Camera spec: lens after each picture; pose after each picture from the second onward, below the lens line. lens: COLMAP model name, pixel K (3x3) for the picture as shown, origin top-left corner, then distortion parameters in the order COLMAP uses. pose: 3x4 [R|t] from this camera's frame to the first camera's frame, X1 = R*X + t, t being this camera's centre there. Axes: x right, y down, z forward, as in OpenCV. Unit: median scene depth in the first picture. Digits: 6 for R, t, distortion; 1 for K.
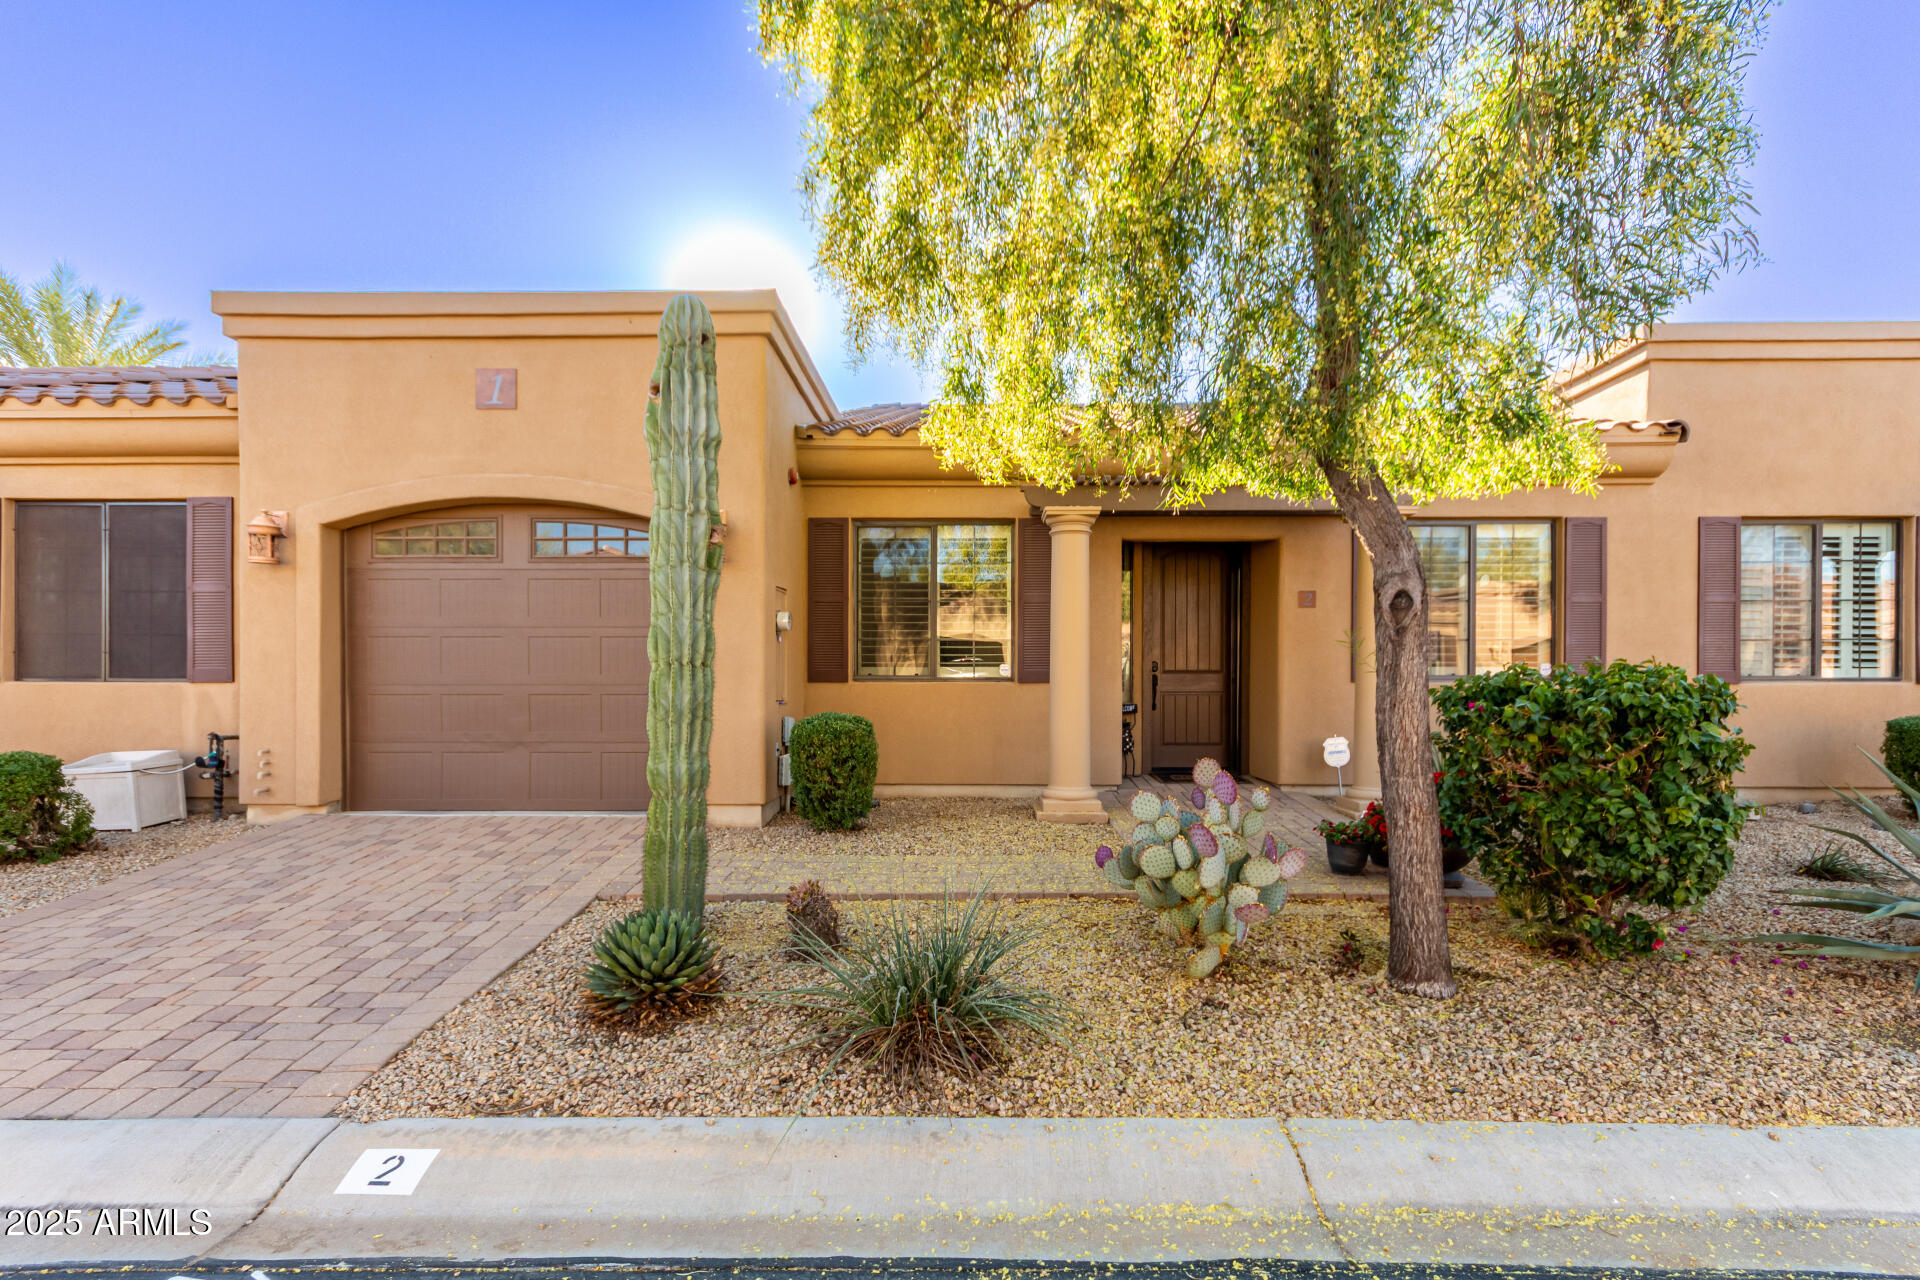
lens RADIAL K [[891.2, 0, 956.5], [0, 891.2, 688.8], [0, 0, 1]] dist [0.001438, 0.000096]
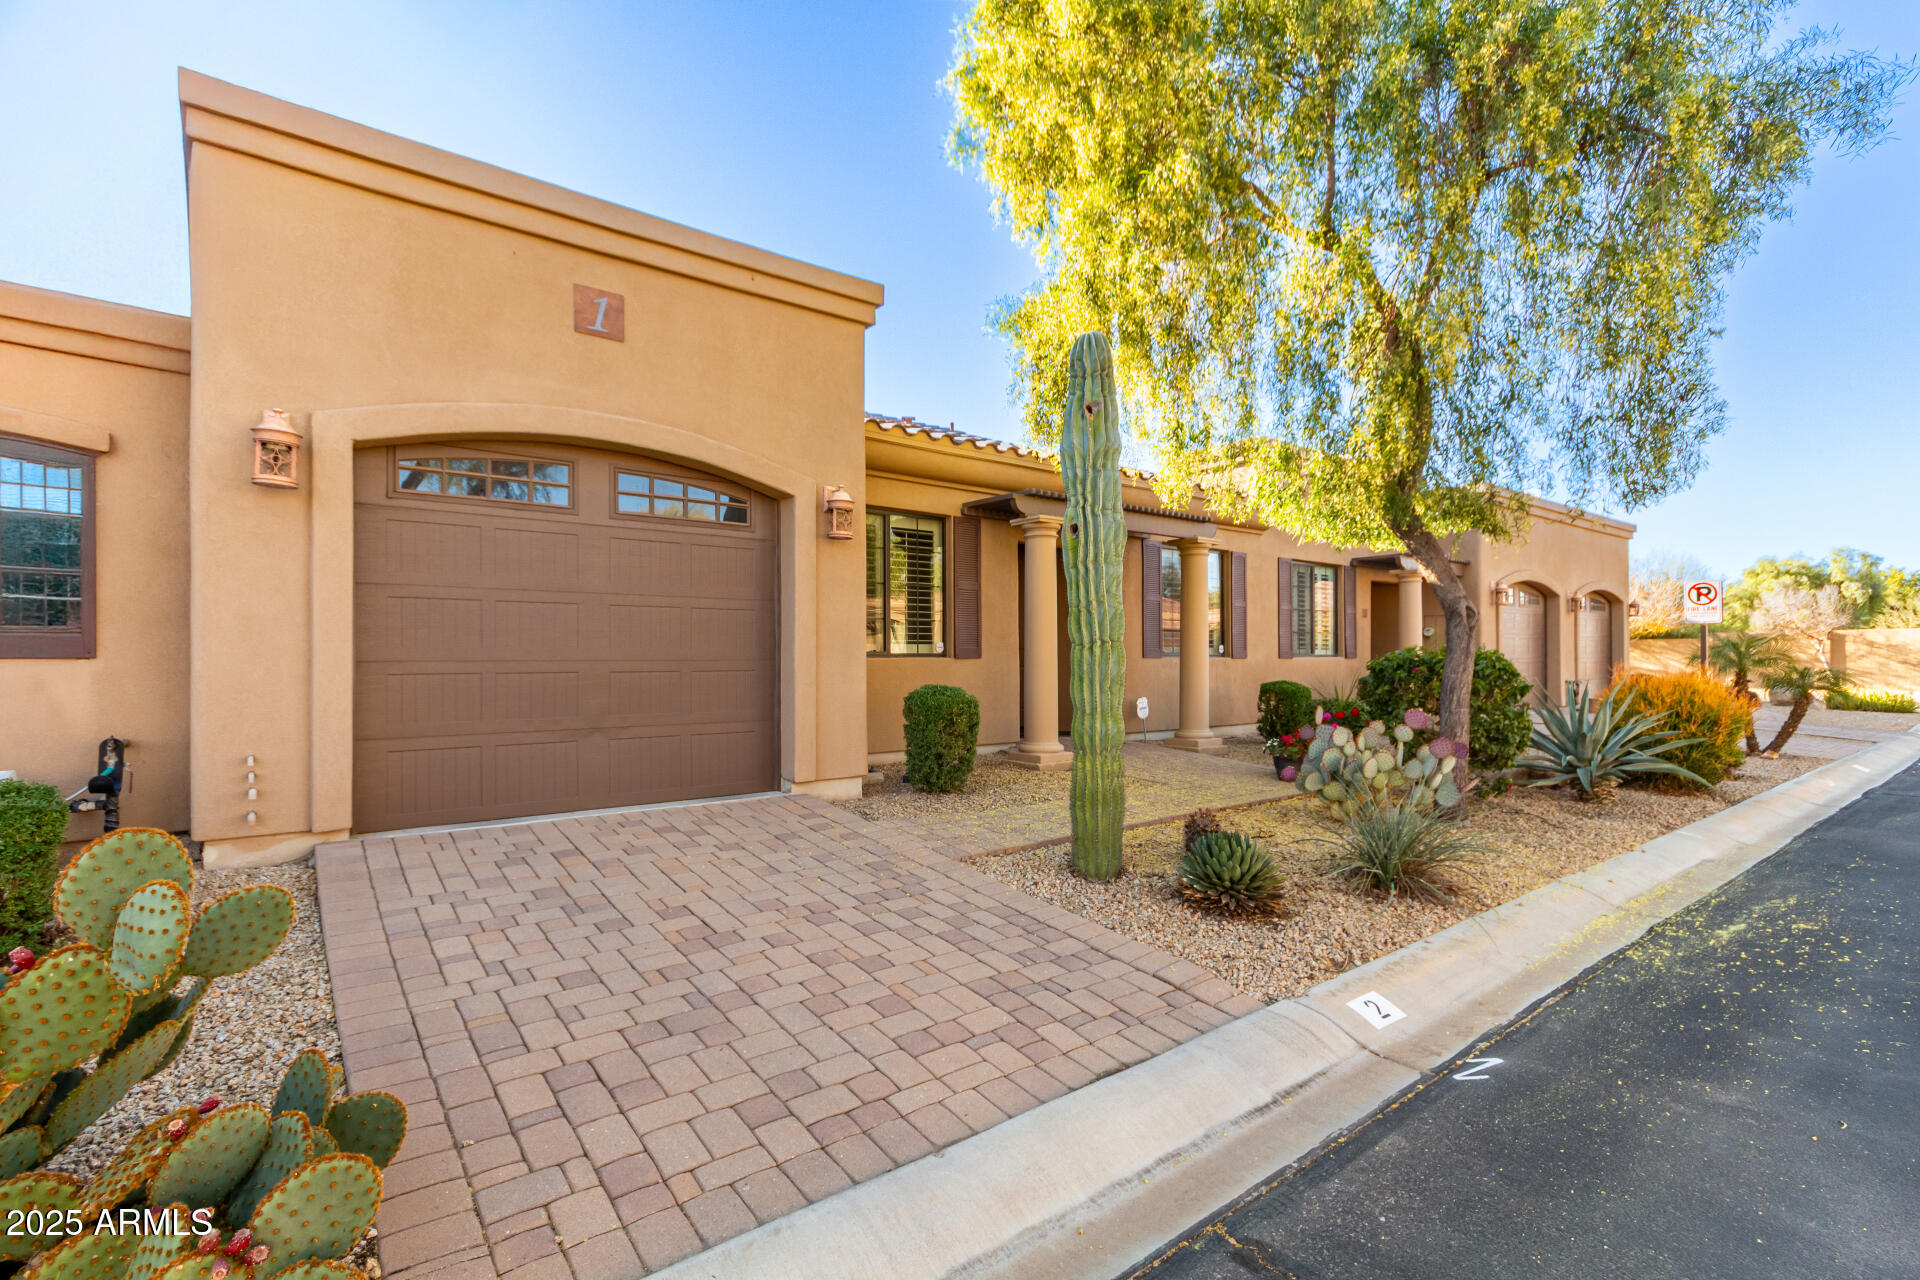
lens RADIAL K [[880.0, 0, 972.2], [0, 880.0, 656.8], [0, 0, 1]] dist [0.002475, 0.000117]
pose [[0.780640, 0.000277, 0.624981, -0.764097], [0.006121, 0.999949, -0.008087, 0.000934], [-0.624951, 0.010139, 0.780598, 0.124449]]
